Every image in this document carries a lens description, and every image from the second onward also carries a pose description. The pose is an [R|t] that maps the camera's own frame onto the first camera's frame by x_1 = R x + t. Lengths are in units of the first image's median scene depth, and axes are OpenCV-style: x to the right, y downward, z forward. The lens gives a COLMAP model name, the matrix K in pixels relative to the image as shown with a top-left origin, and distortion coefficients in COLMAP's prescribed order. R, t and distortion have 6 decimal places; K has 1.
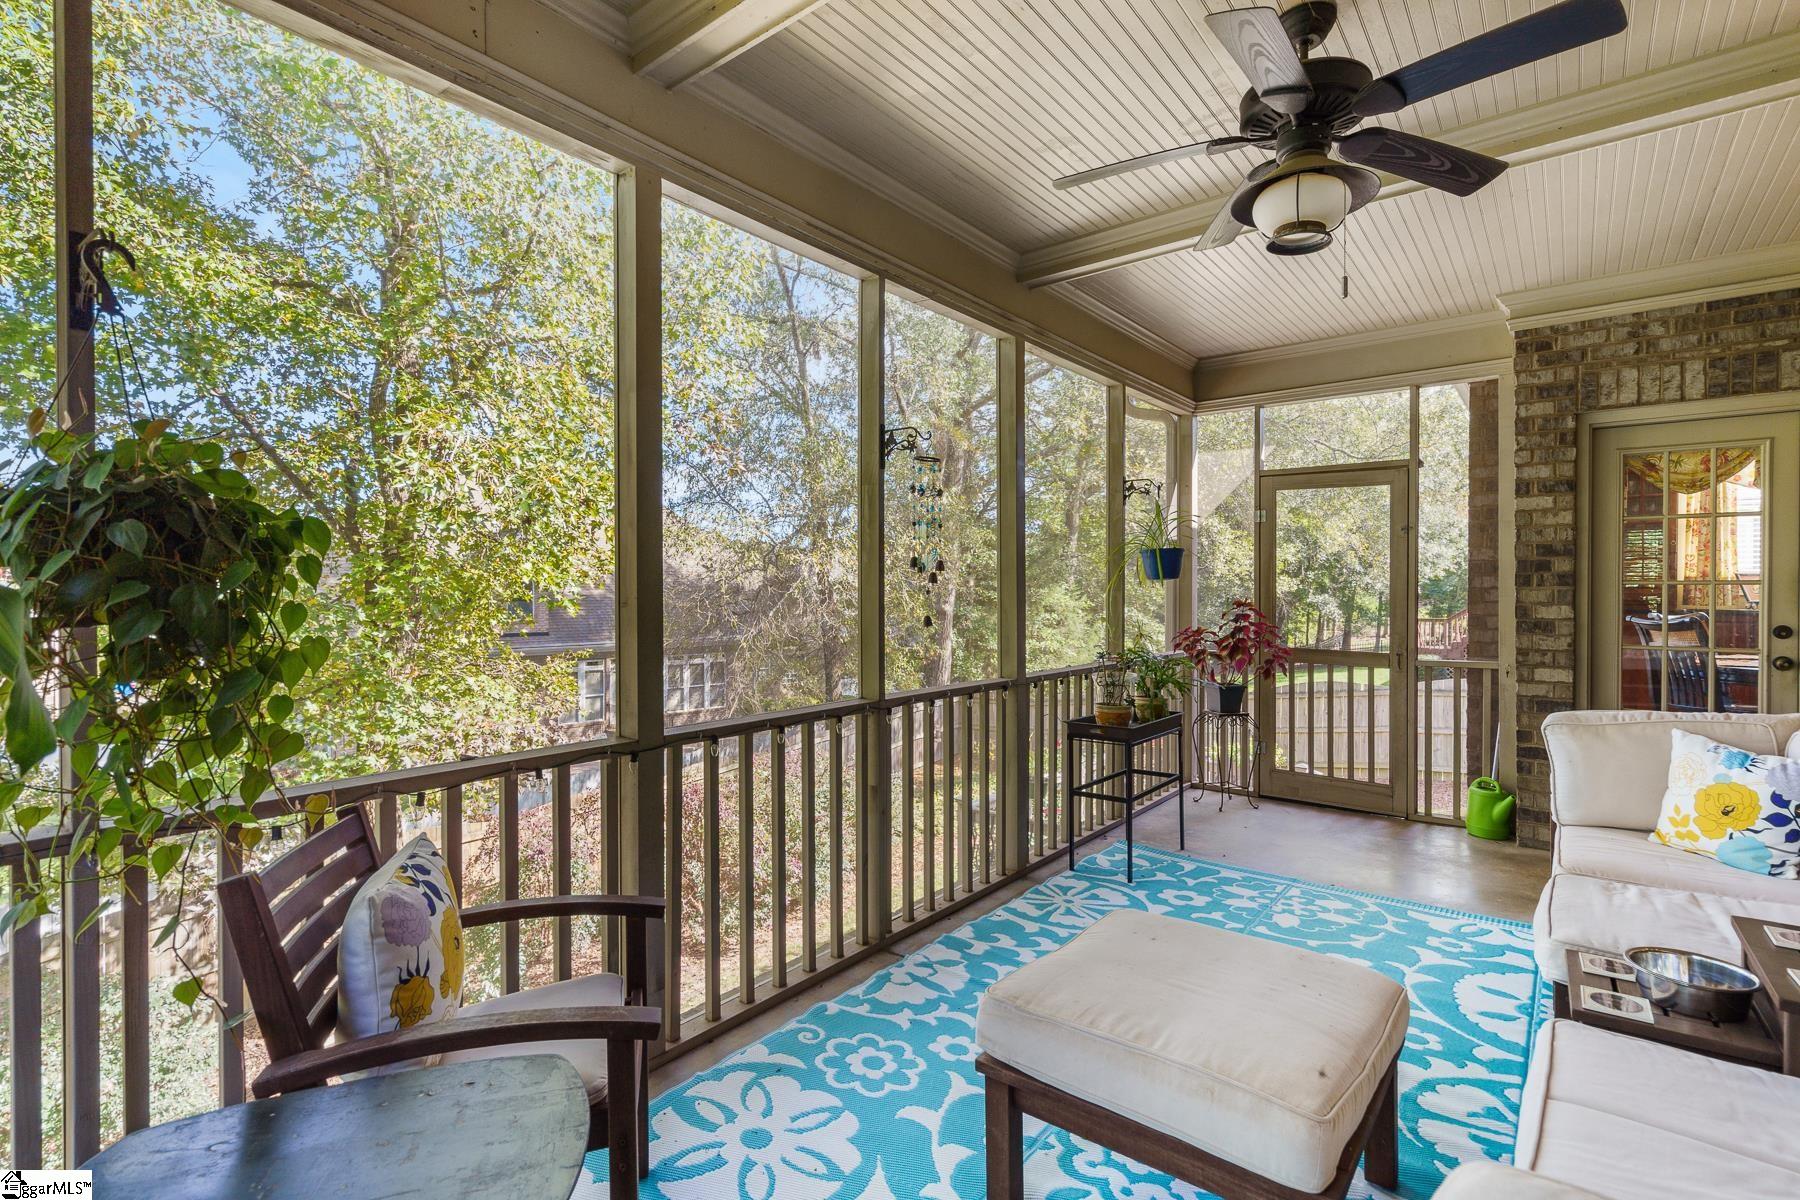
lens RADIAL K [[860.6, 0, 895.9], [0, 860.6, 594.0], [0, 0, 1]] dist [0.005389, 0.001564]
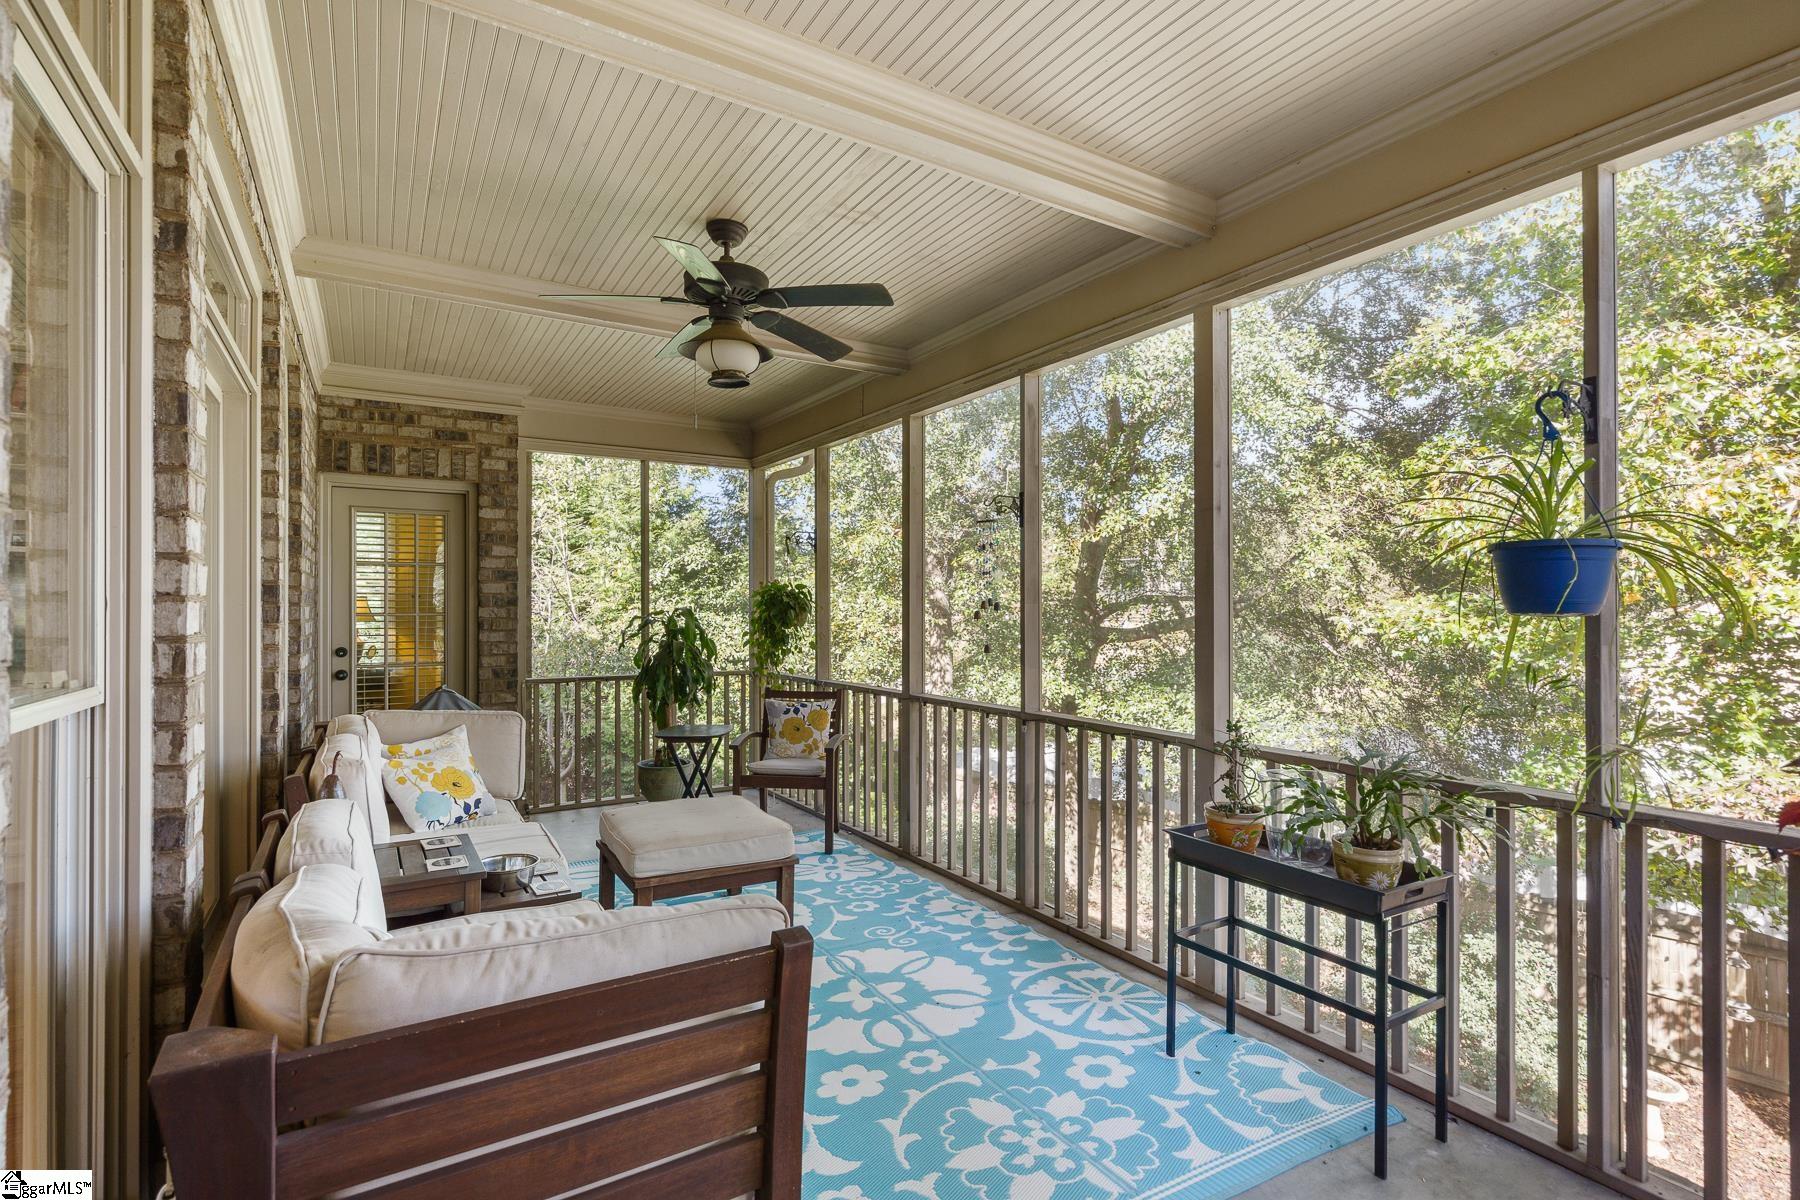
lens RADIAL K [[860.6, 0, 897.5], [0, 860.6, 606.1], [0, 0, 1]] dist [0.005389, 0.001564]
pose [[-0.347661, -0.006116, -0.937600, 1.160358], [-0.011188, 0.999935, -0.002374, -0.026389], [0.937553, 0.009665, -0.347707, 1.195591]]
